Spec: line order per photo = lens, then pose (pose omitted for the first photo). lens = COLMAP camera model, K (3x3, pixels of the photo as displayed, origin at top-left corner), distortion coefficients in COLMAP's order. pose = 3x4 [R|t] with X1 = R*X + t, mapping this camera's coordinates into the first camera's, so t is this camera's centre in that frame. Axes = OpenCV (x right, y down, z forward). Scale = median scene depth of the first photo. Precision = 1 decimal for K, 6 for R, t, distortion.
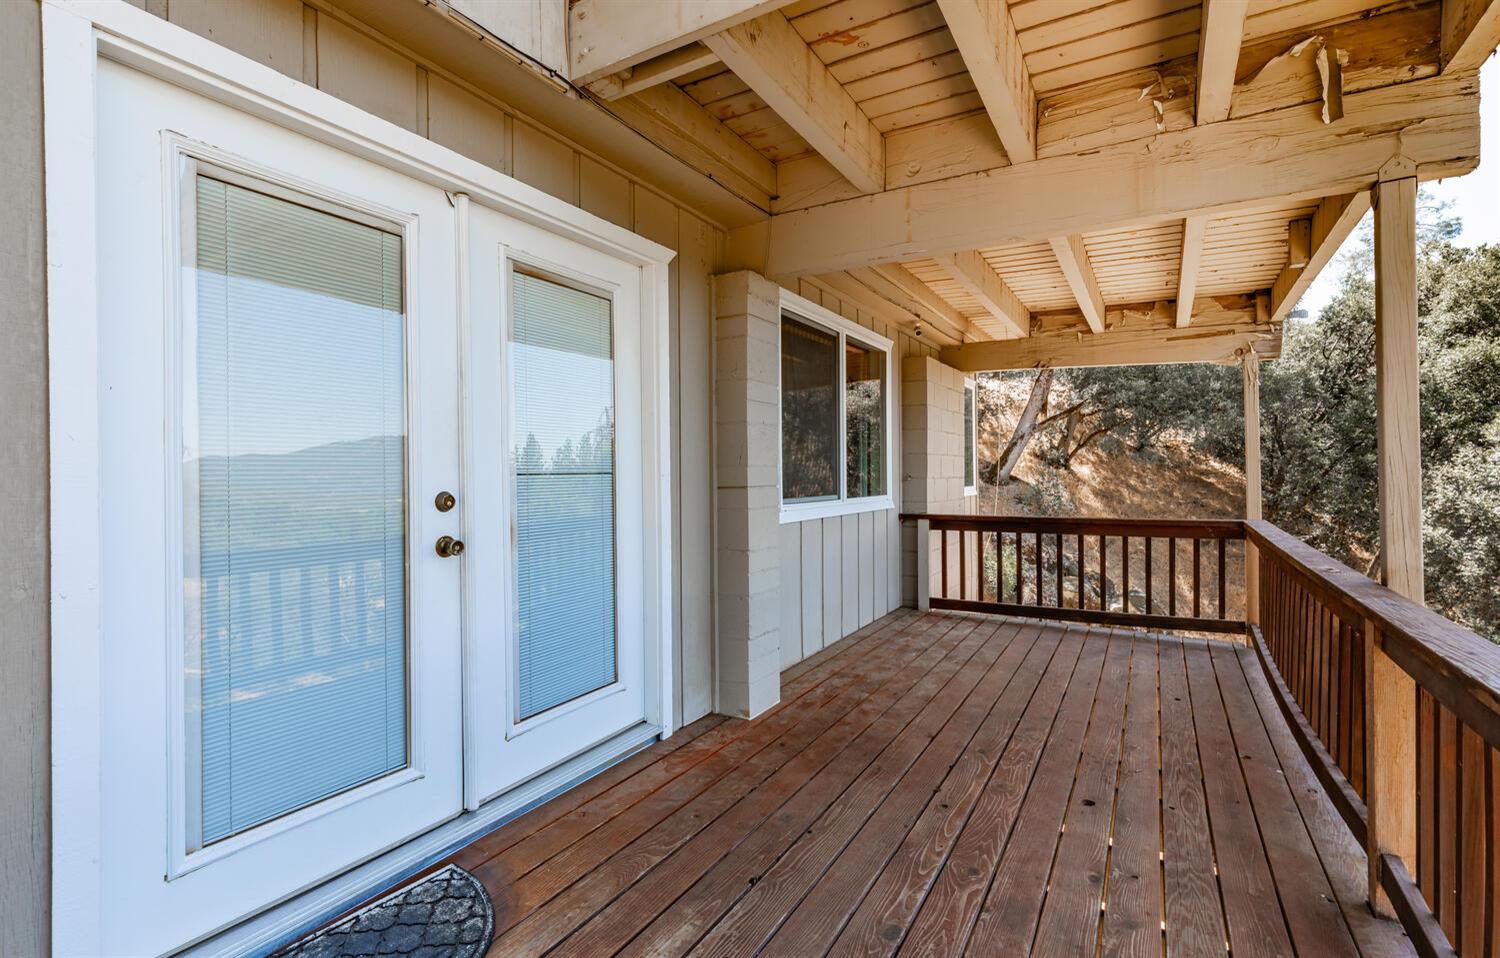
lens RADIAL K [[682.3, 0, 753.7], [0, 682.3, 473.4], [0, 0, 1]] dist [0.005037, 0.000050]
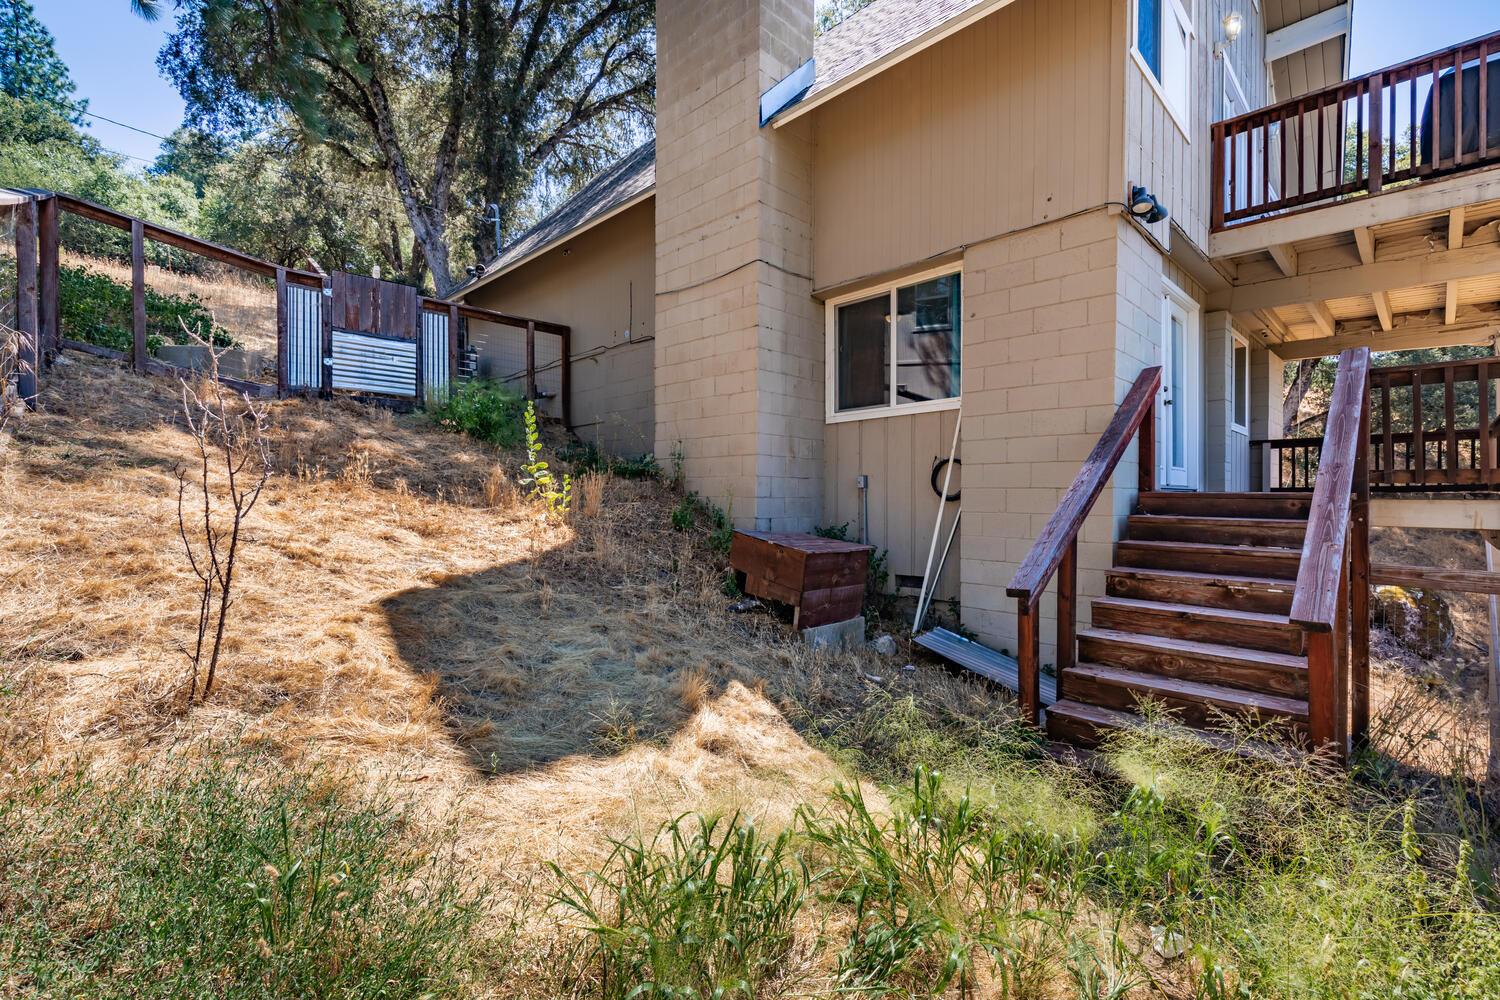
lens RADIAL K [[700.5, 0, 749.4], [0, 700.5, 506.3], [0, 0, 1]] dist [0.011165, -0.001067]
pose [[0.972429, 0.007650, -0.233074, -0.611551], [-0.007343, 0.999971, 0.002183, 0.233492], [0.233084, -0.000412, 0.972457, -1.050233]]
